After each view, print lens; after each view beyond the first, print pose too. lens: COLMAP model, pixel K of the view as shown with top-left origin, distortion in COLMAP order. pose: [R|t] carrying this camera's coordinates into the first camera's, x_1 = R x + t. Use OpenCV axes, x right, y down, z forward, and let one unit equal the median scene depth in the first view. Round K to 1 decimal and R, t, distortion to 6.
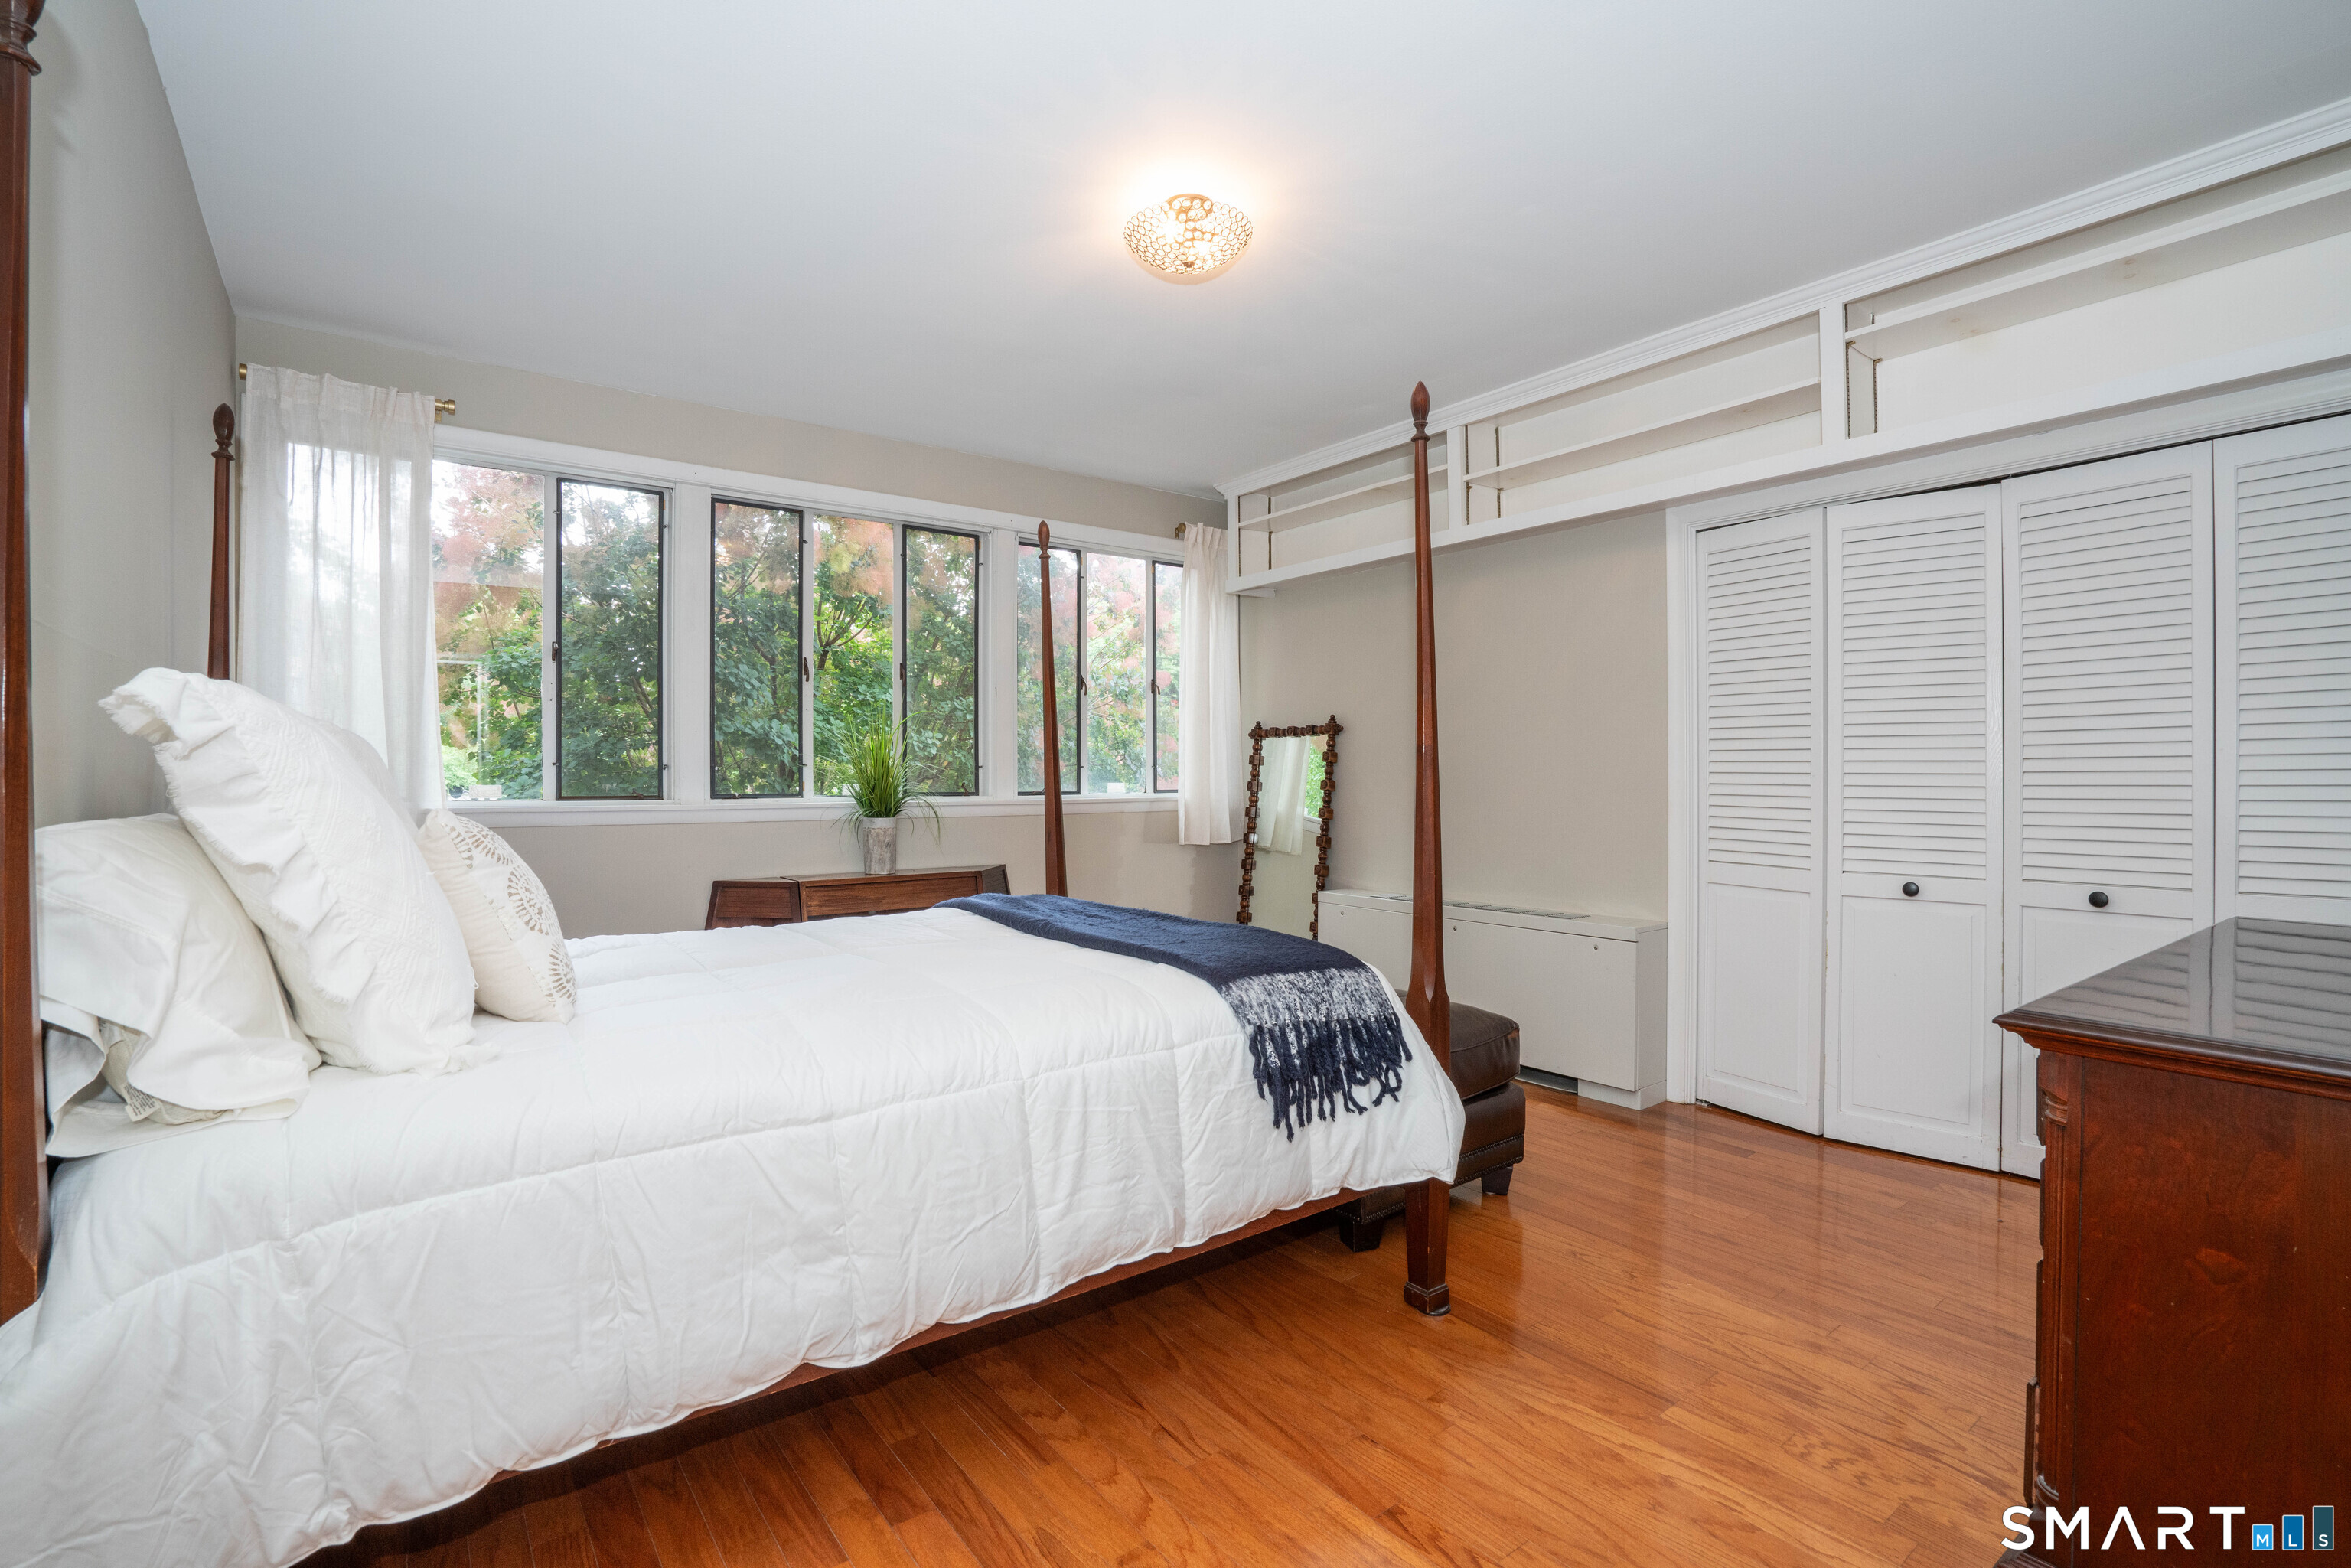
lens RADIAL K [[1066.4, 0, 1171.8], [0, 1066.4, 787.1], [0, 0, 1]] dist [-0.044514, 0.008148]
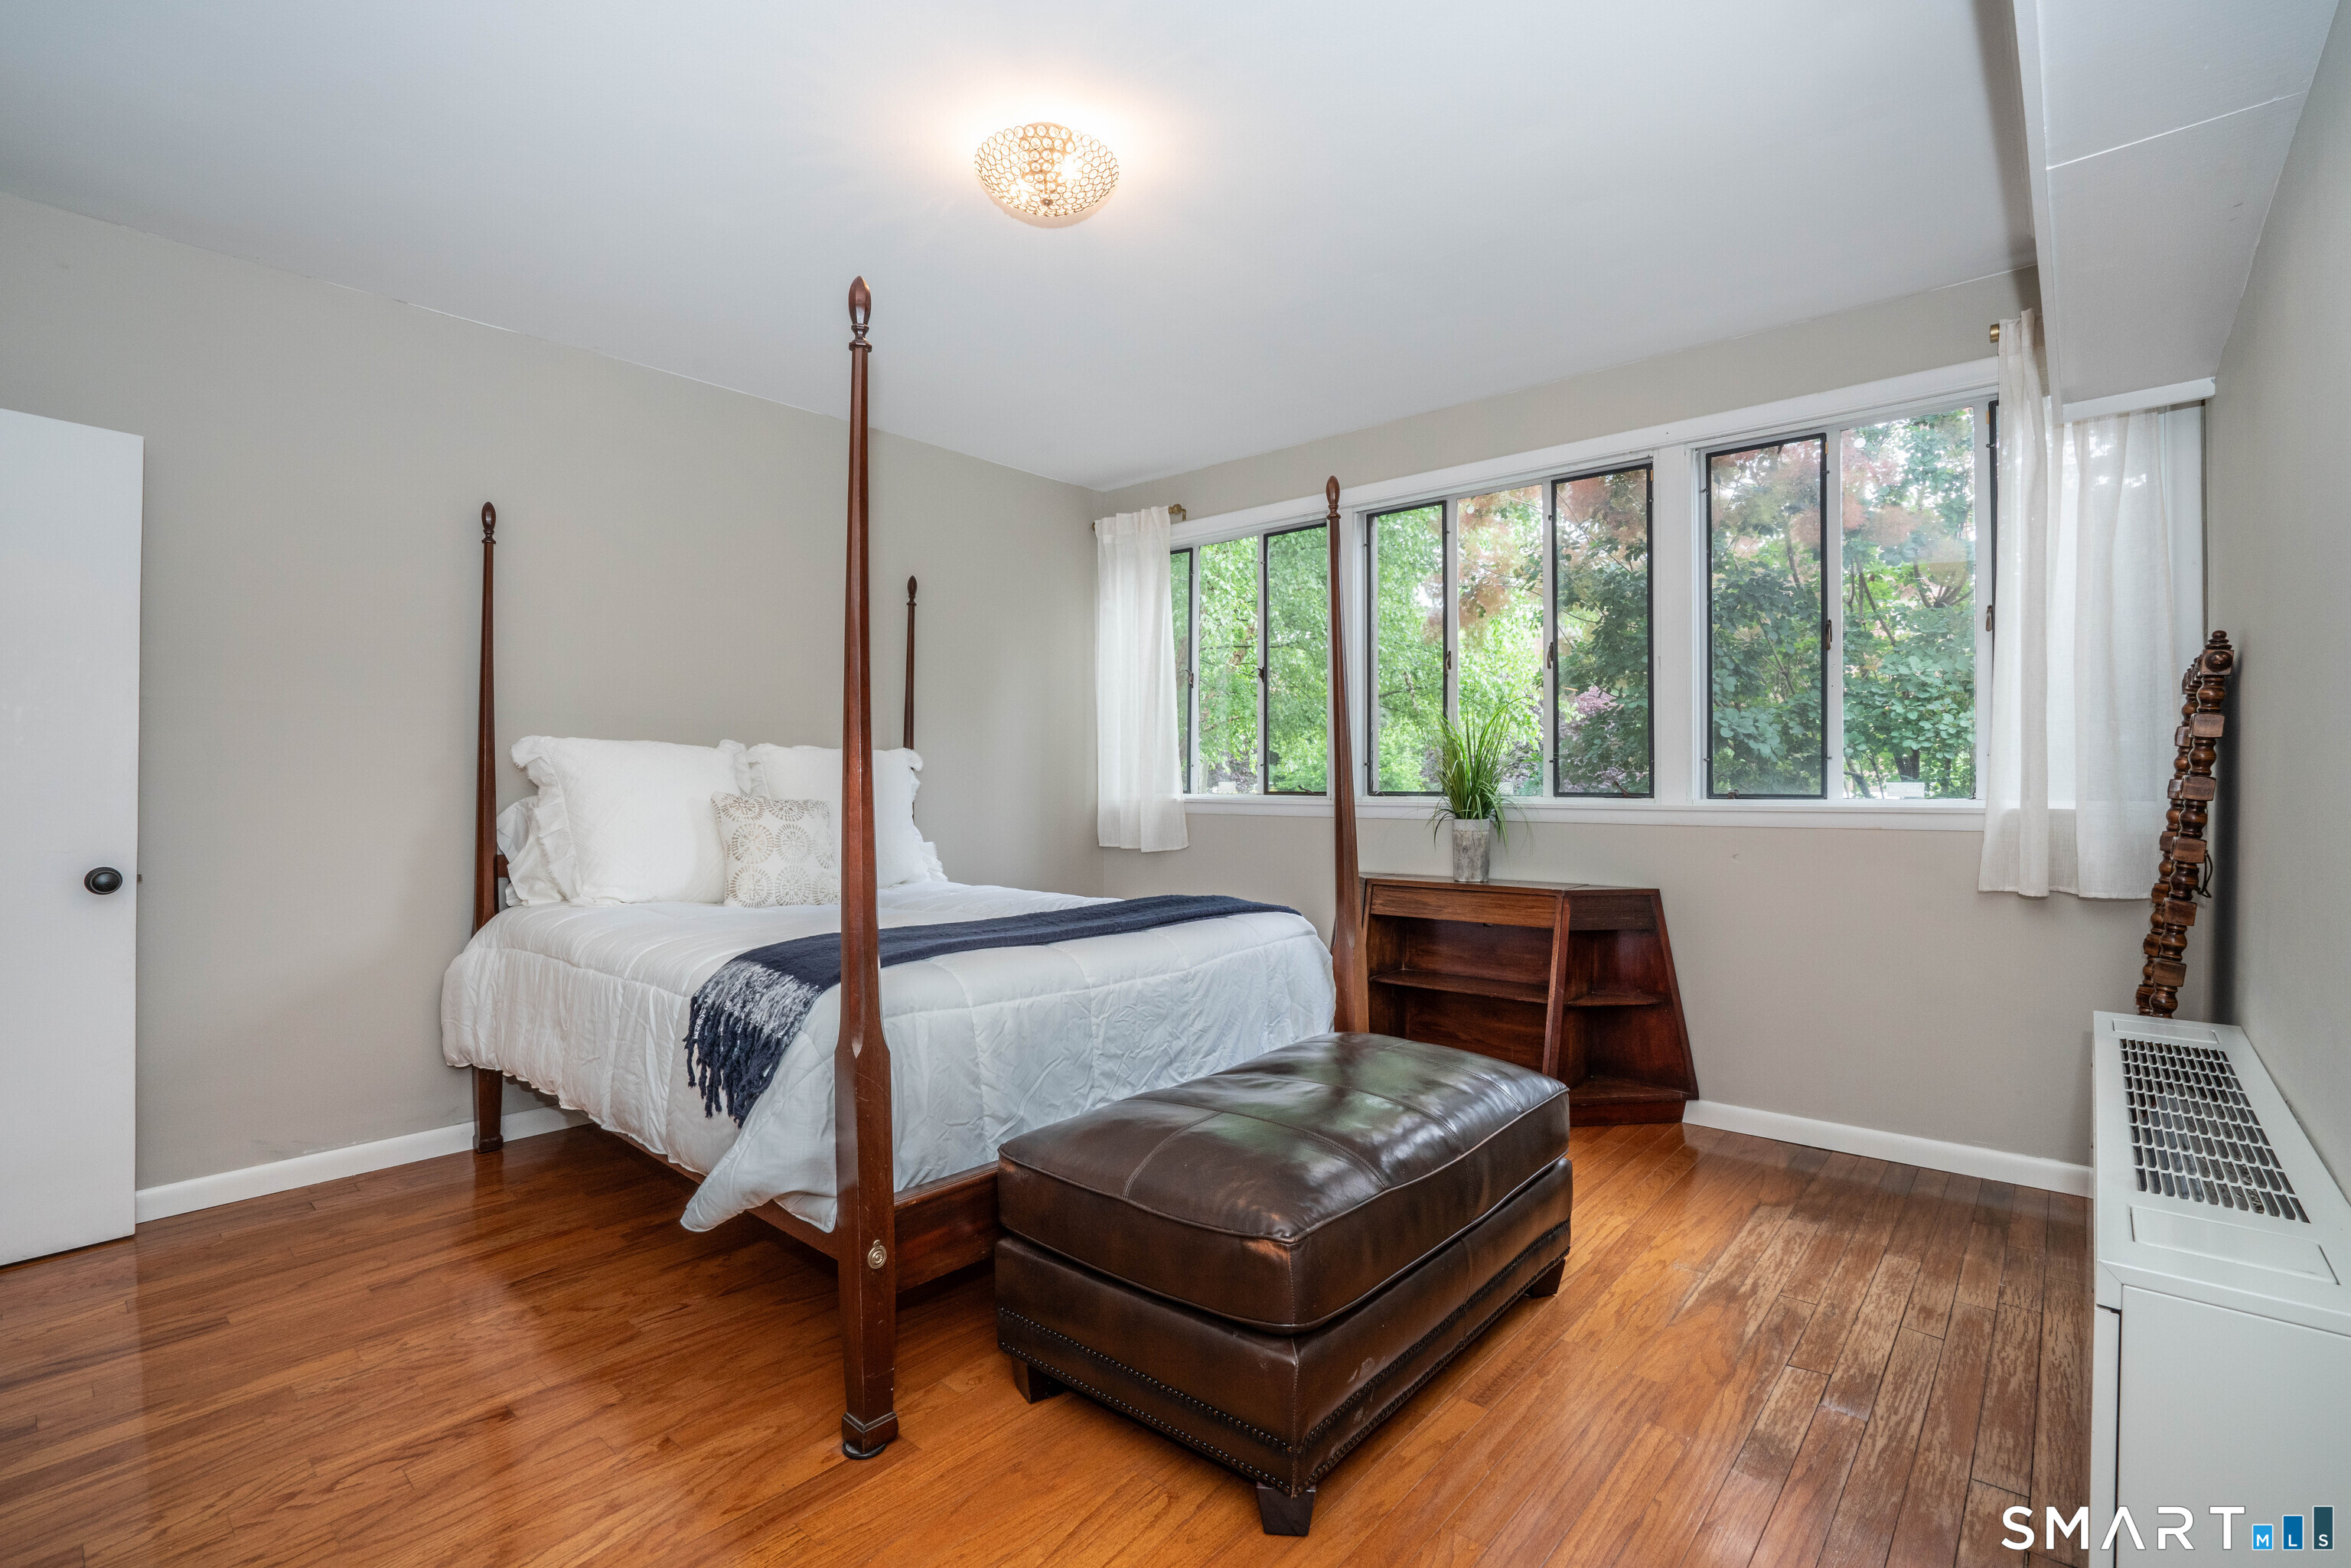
lens RADIAL K [[1066.4, 0, 1171.8], [0, 1066.4, 787.1], [0, 0, 1]] dist [-0.044514, 0.008148]
pose [[0.199696, 0.010199, -0.979805, 0.683954], [-0.008705, 0.999925, 0.008634, -0.004831], [0.979819, 0.006805, 0.199770, 0.691418]]
